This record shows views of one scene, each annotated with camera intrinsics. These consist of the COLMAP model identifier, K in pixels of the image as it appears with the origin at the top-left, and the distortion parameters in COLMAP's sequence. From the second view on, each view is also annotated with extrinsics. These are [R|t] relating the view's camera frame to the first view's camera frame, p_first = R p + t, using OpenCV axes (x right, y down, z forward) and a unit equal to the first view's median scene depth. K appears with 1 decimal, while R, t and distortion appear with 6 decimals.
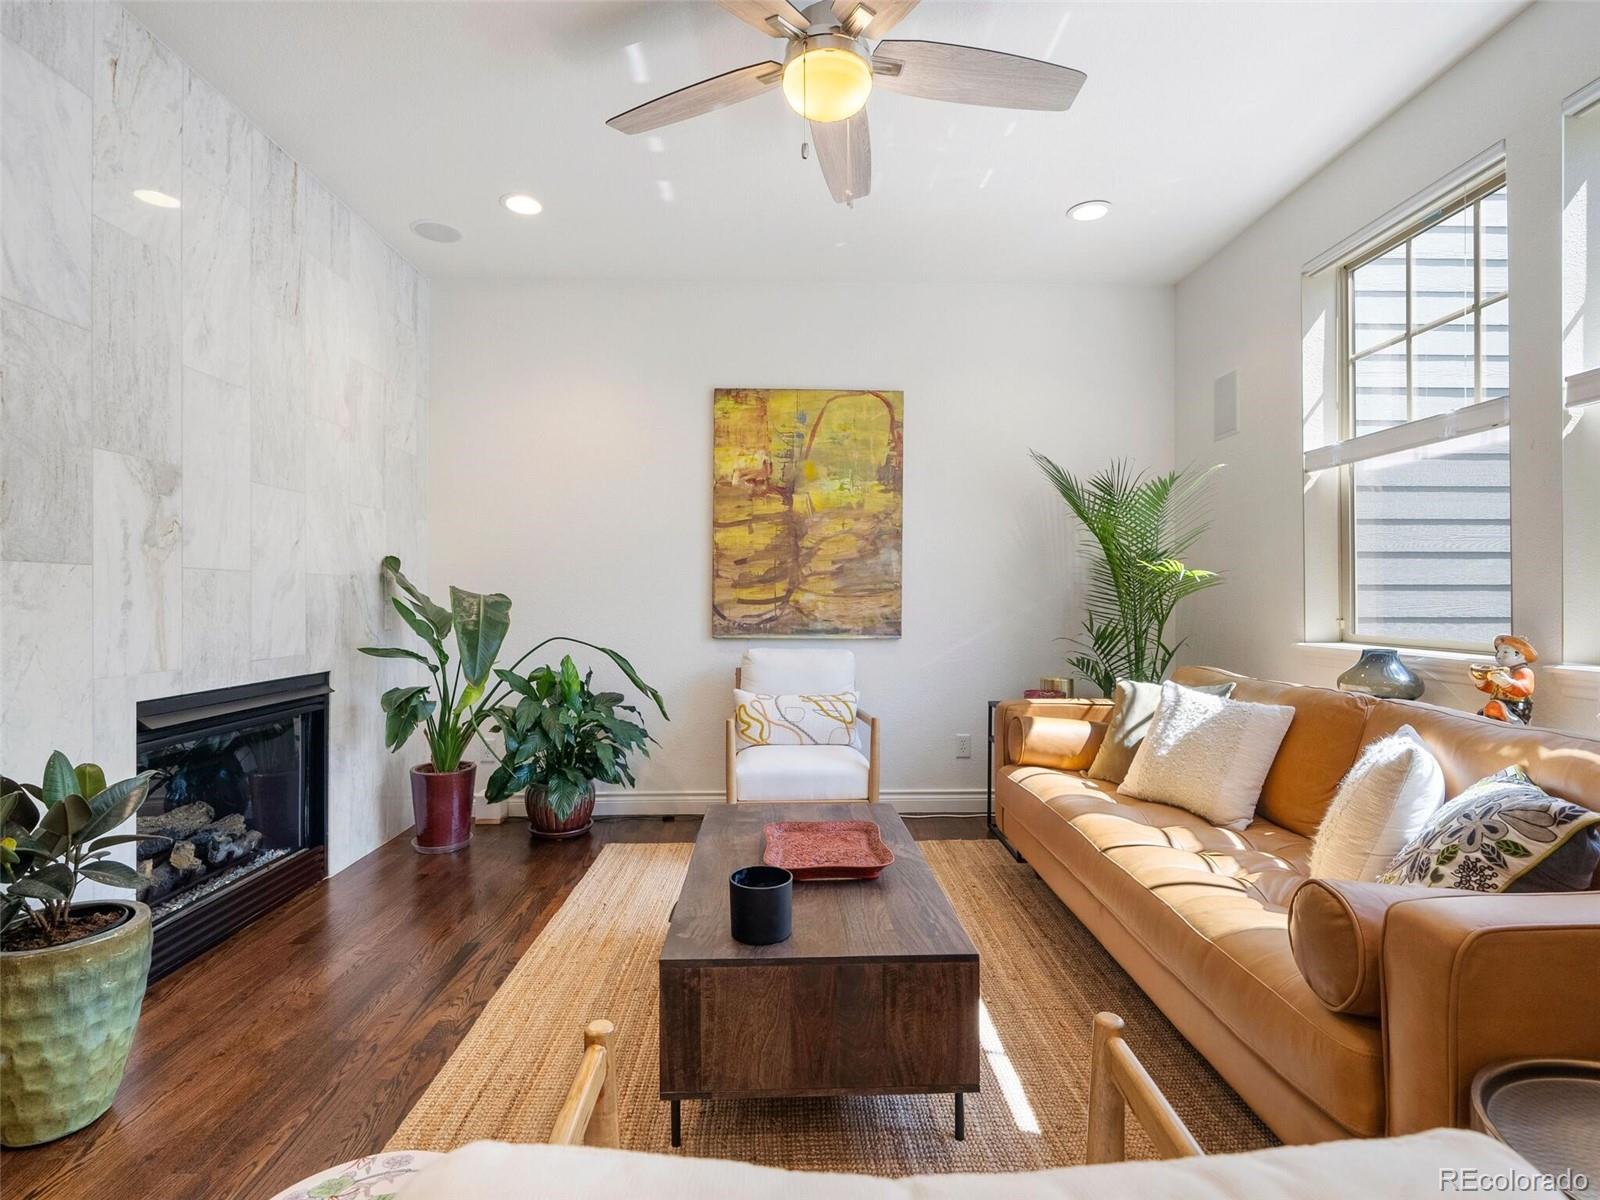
lens RADIAL K [[790.1, 0, 800.0], [0, 790.1, 600.0], [0, 0, 1]] dist [0.001016, 0.000073]
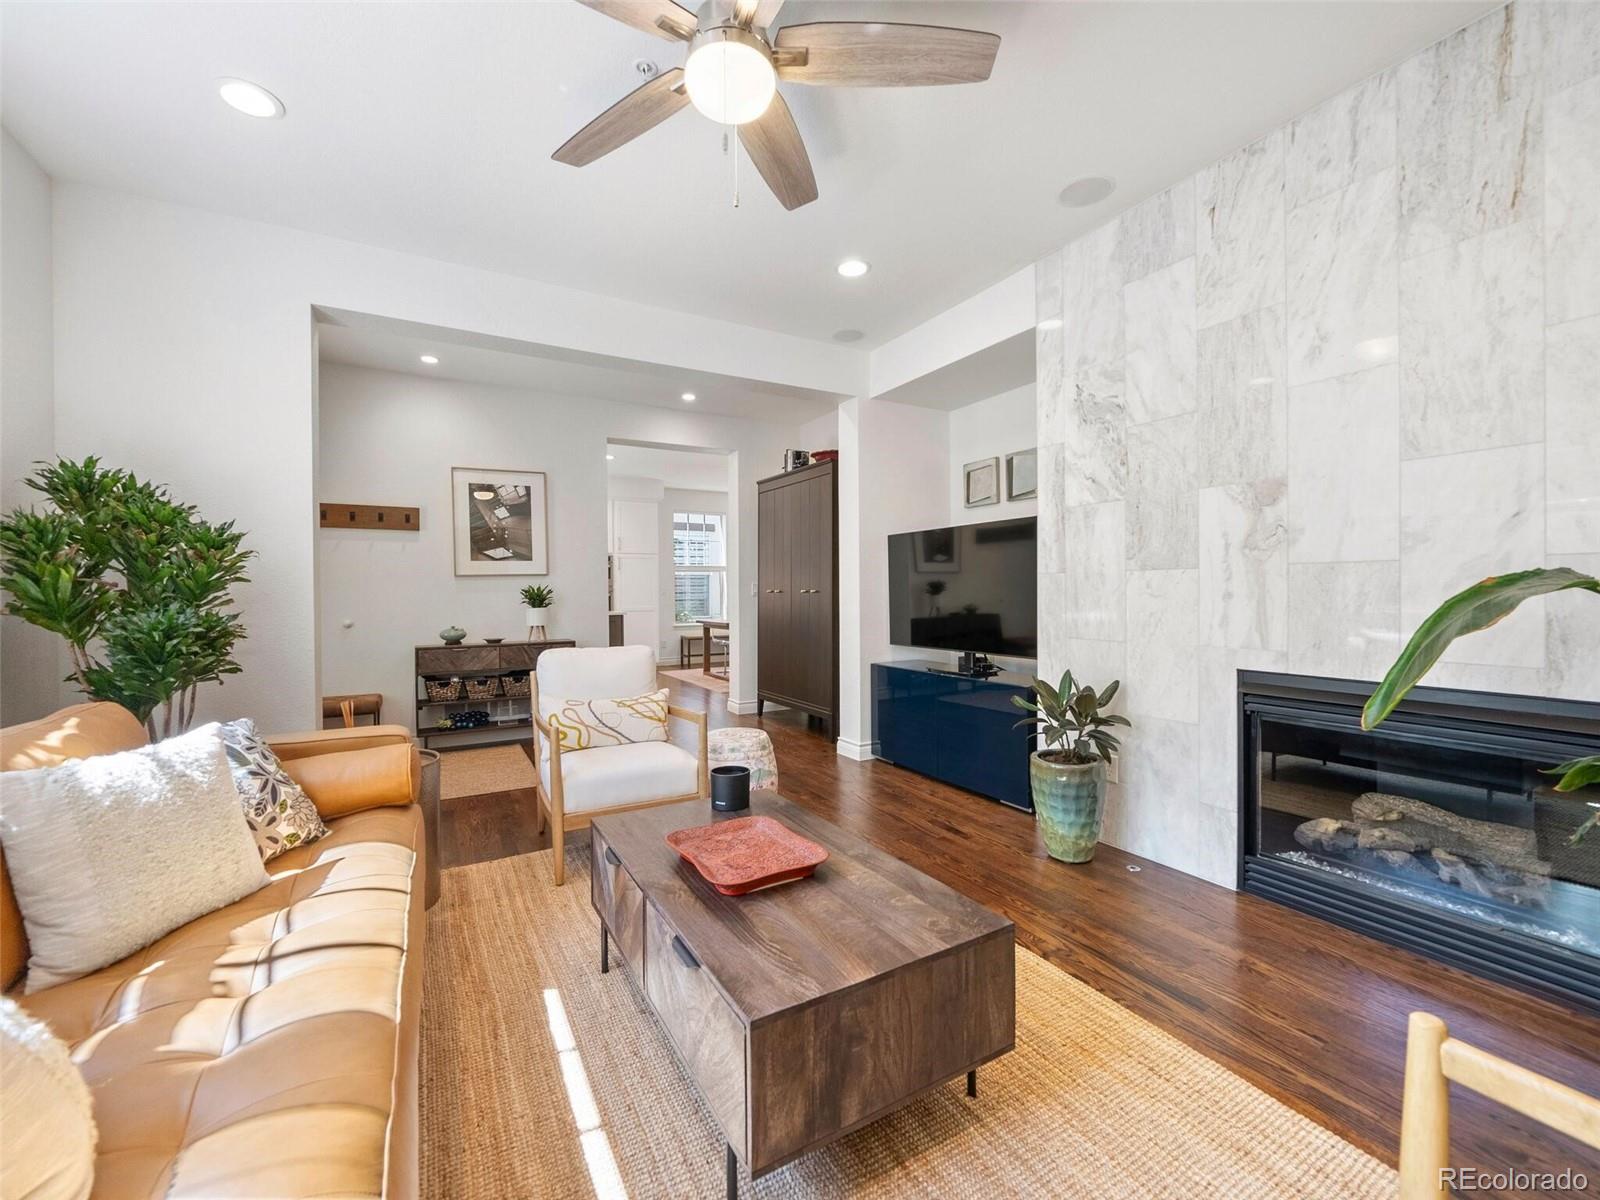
lens RADIAL K [[651.6, 0, 800.0], [0, 651.6, 600.0], [0, 0, 1]] dist [-0.000414, -0.000097]
pose [[-0.877578, 0.013259, -0.479251, 0.321621], [0.006631, 0.999858, 0.015520, -0.008293], [0.479388, 0.010442, -0.877541, 1.587326]]
